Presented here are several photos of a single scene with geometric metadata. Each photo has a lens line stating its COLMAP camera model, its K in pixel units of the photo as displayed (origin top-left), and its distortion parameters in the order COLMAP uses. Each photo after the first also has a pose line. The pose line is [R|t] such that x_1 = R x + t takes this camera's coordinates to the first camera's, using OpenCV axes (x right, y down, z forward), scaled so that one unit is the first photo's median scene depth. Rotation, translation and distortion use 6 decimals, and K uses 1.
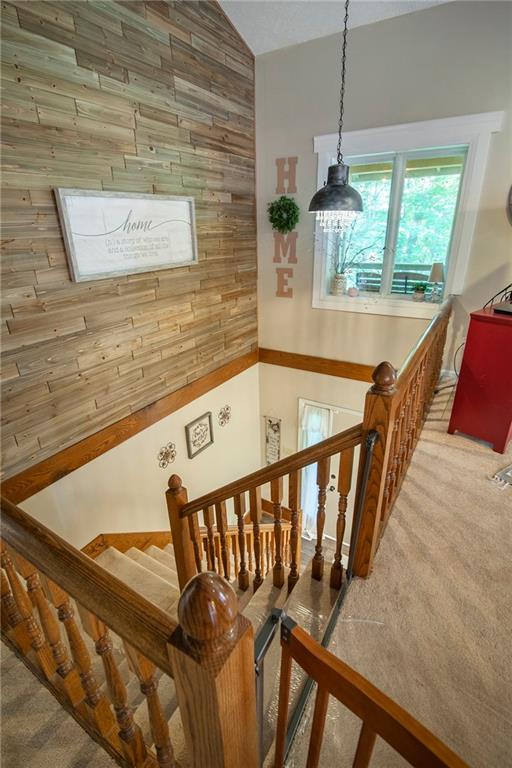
lens RADIAL K [[367.2, 0, 255.6], [0, 367.2, 381.6], [0, 0, 1]] dist [-0.016066, 0.000954]
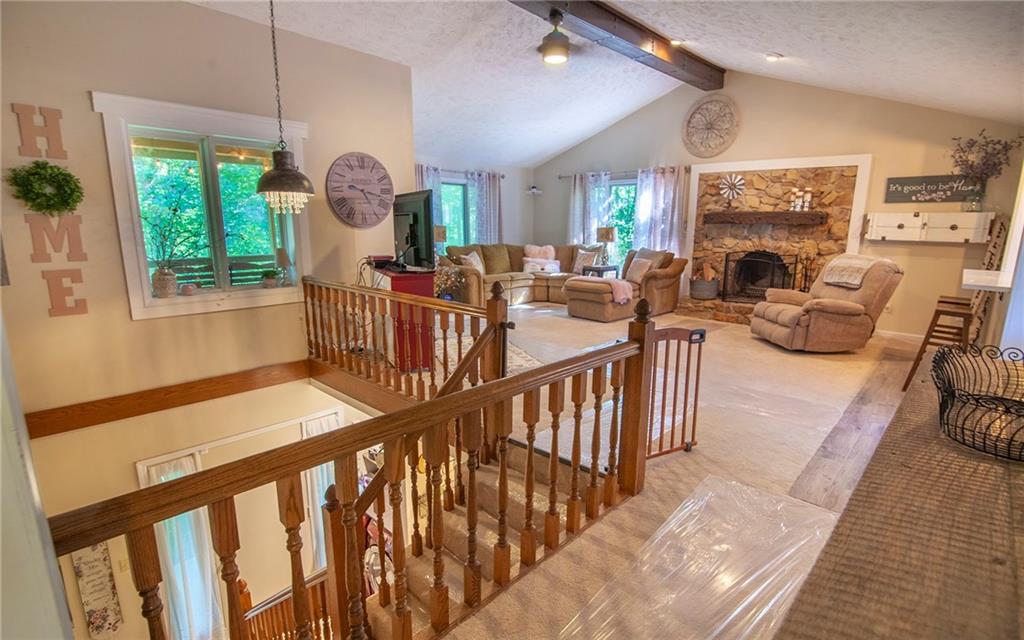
lens RADIAL K [[488.4, 0, 511.5], [0, 488.4, 323.9], [0, 0, 1]] dist [-0.001050, 0.000168]
pose [[0.219395, -0.177373, 0.959377, -0.573991], [0.370877, 0.924678, 0.086144, -0.010710], [-0.902395, 0.336912, 0.268653, 0.114468]]
